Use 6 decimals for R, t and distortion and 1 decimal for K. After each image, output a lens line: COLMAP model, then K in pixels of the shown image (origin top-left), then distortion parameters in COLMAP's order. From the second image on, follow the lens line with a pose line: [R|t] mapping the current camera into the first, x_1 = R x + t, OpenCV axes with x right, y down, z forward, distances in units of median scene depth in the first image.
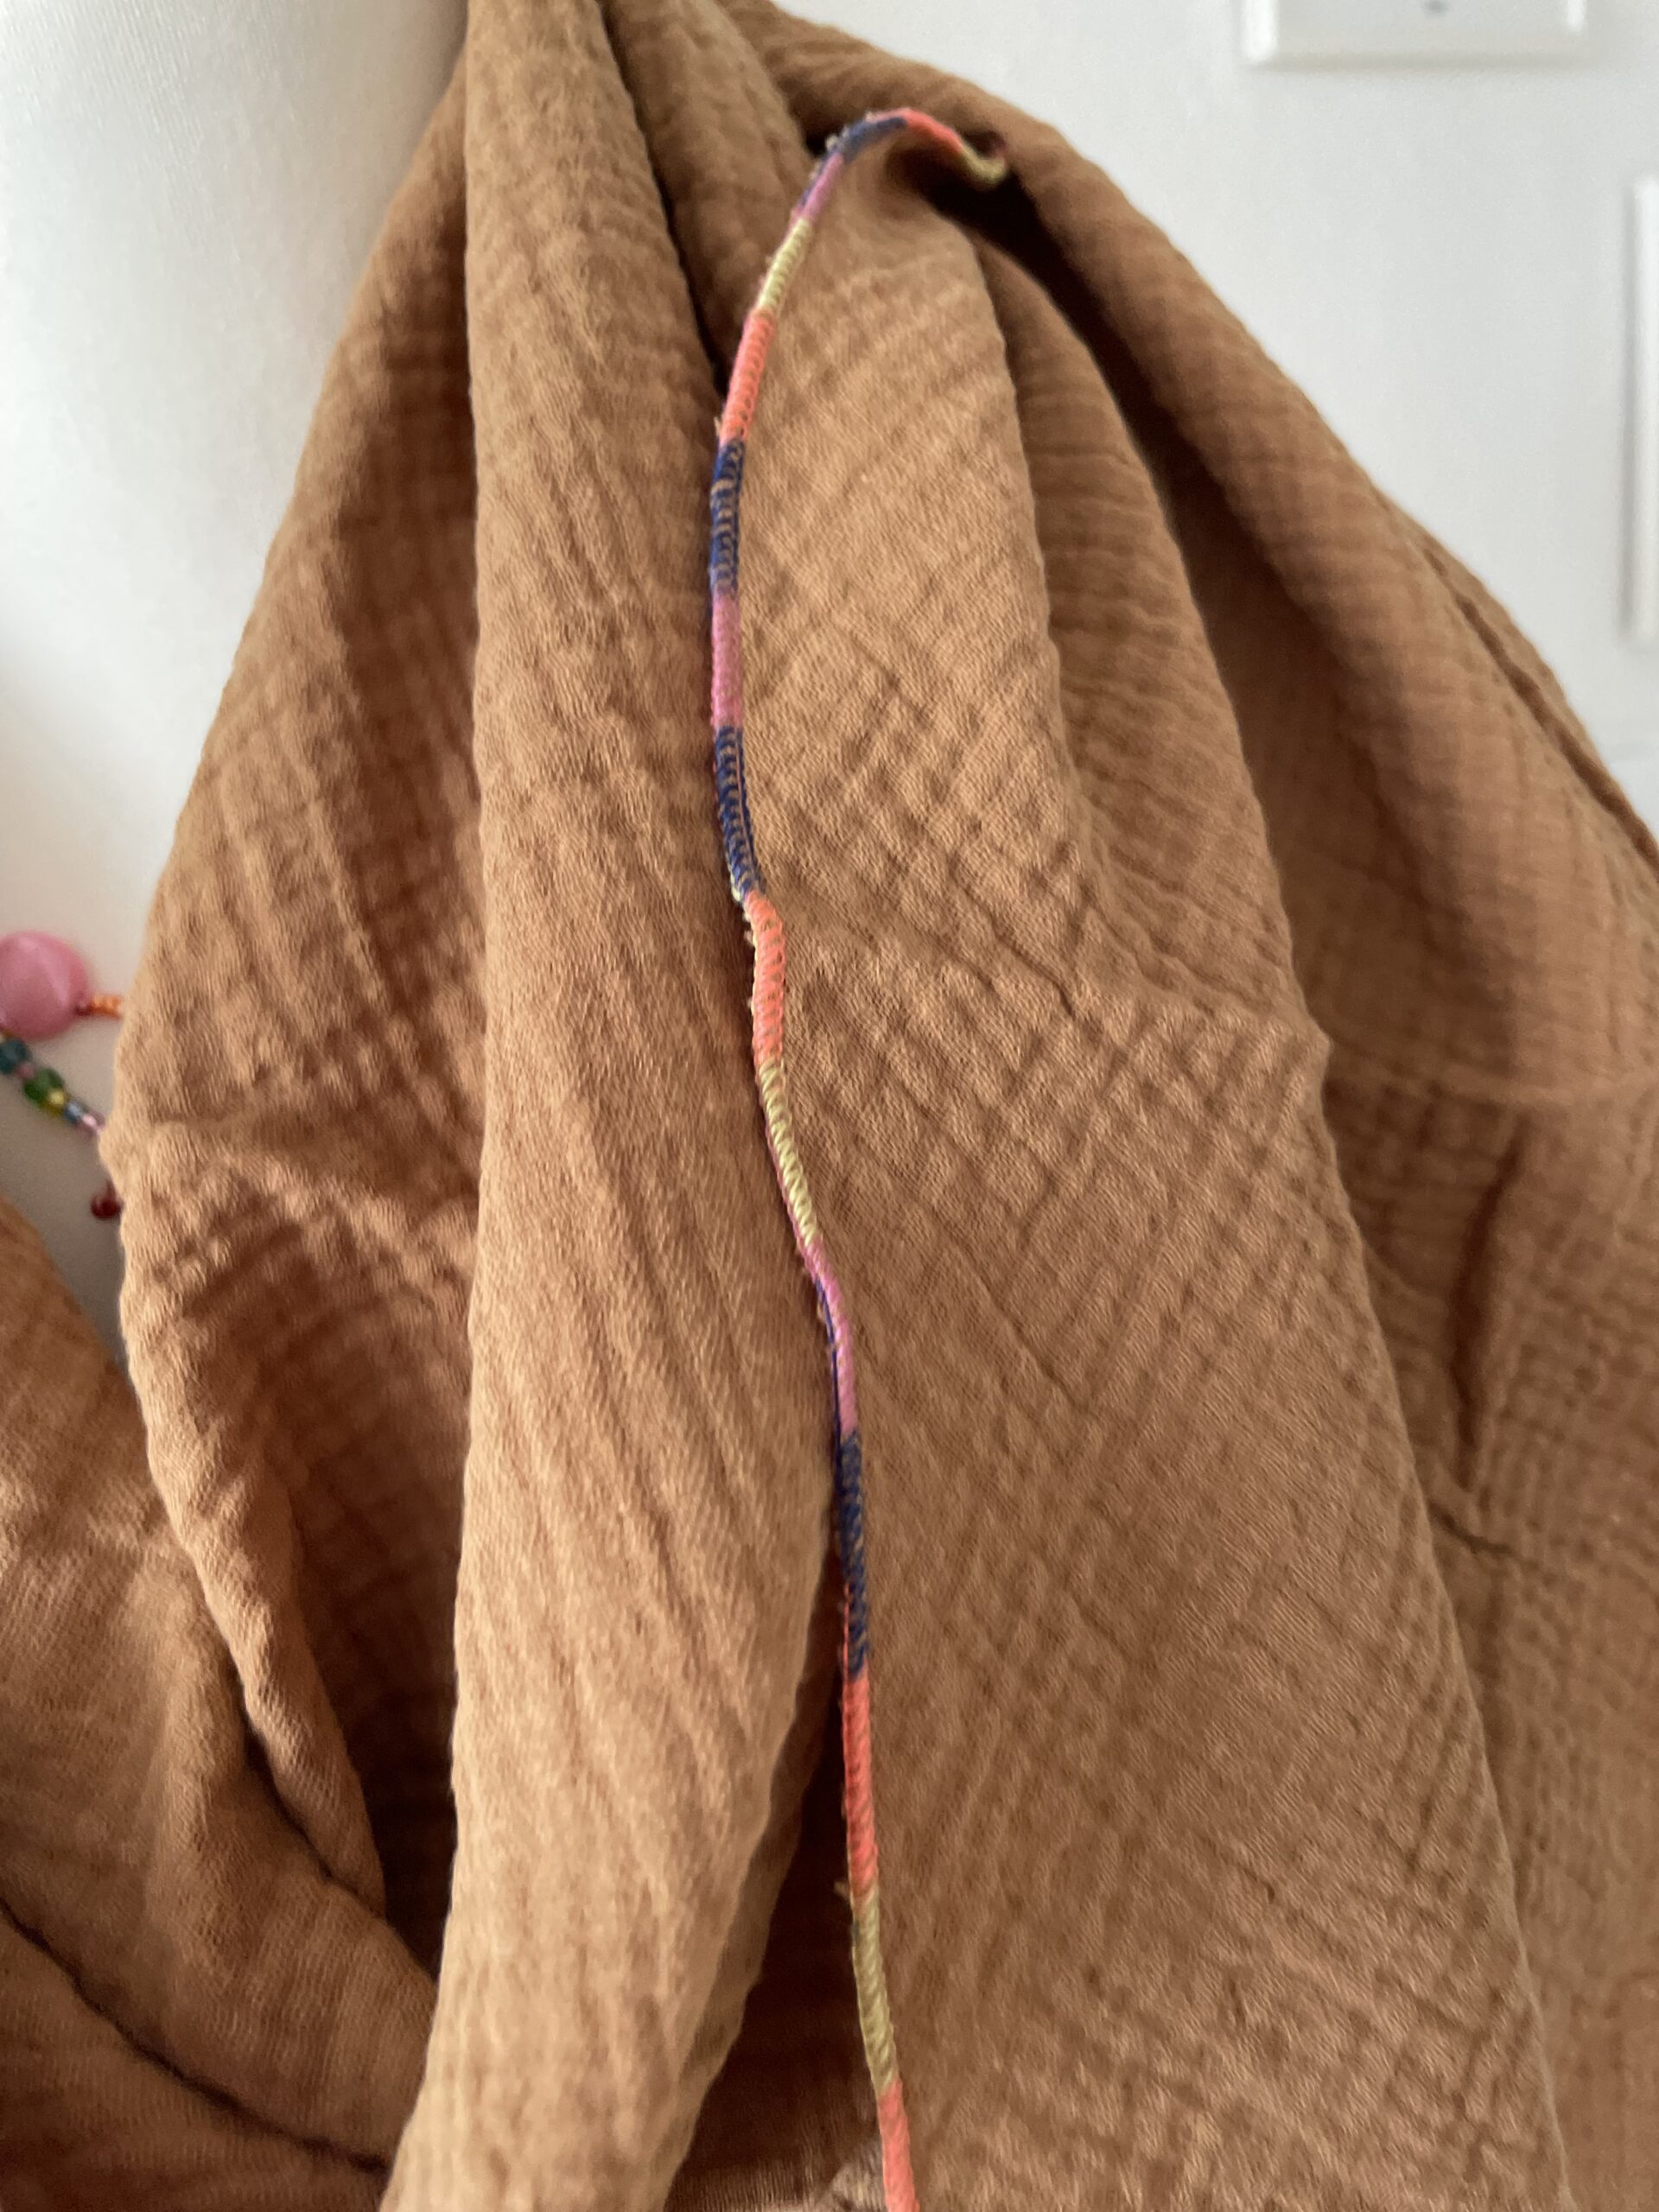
lens RADIAL K [[1644.6, 0, 829.5], [0, 1644.6, 1106.0], [0, 0, 1]] dist [0.104182, -0.155993]
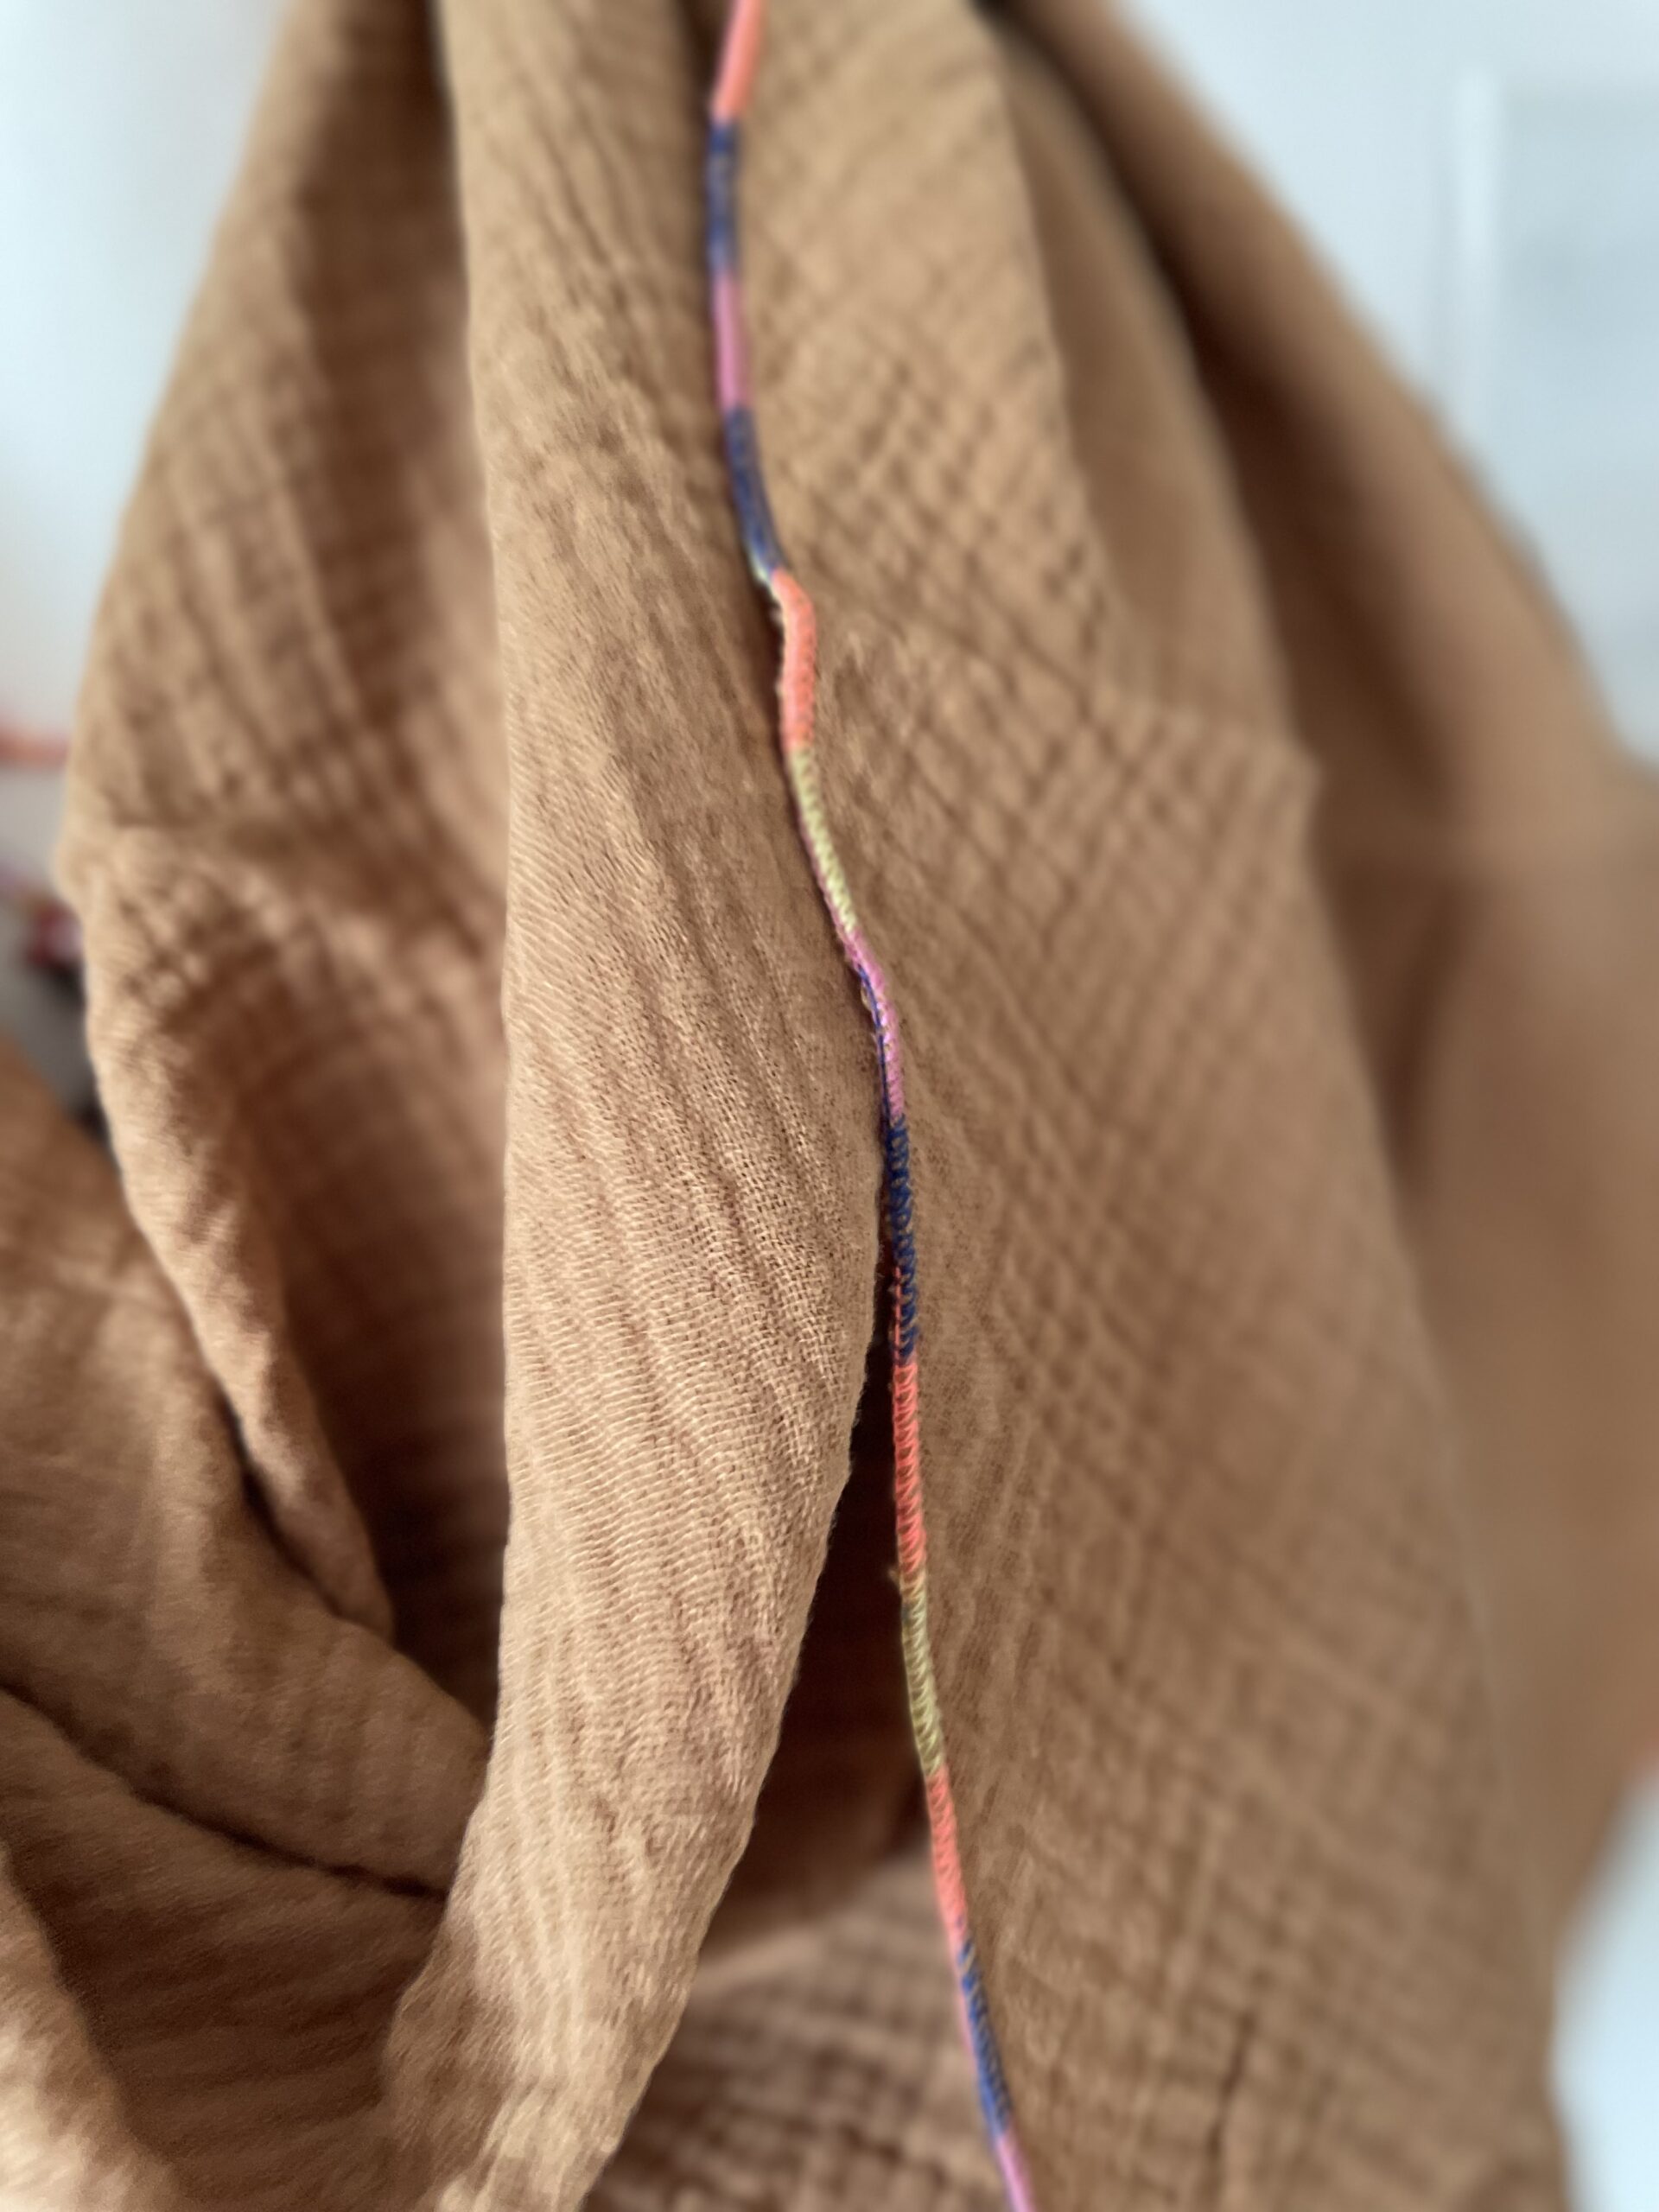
lens RADIAL K [[1649.1, 0, 829.5], [0, 1649.1, 1106.0], [0, 0, 1]] dist [0.118692, -0.221098]
pose [[0.992663, -0.012243, 0.120295, -0.135294], [0.008301, 0.999414, 0.033213, 0.145754], [-0.120631, -0.031970, 0.992182, 0.027228]]
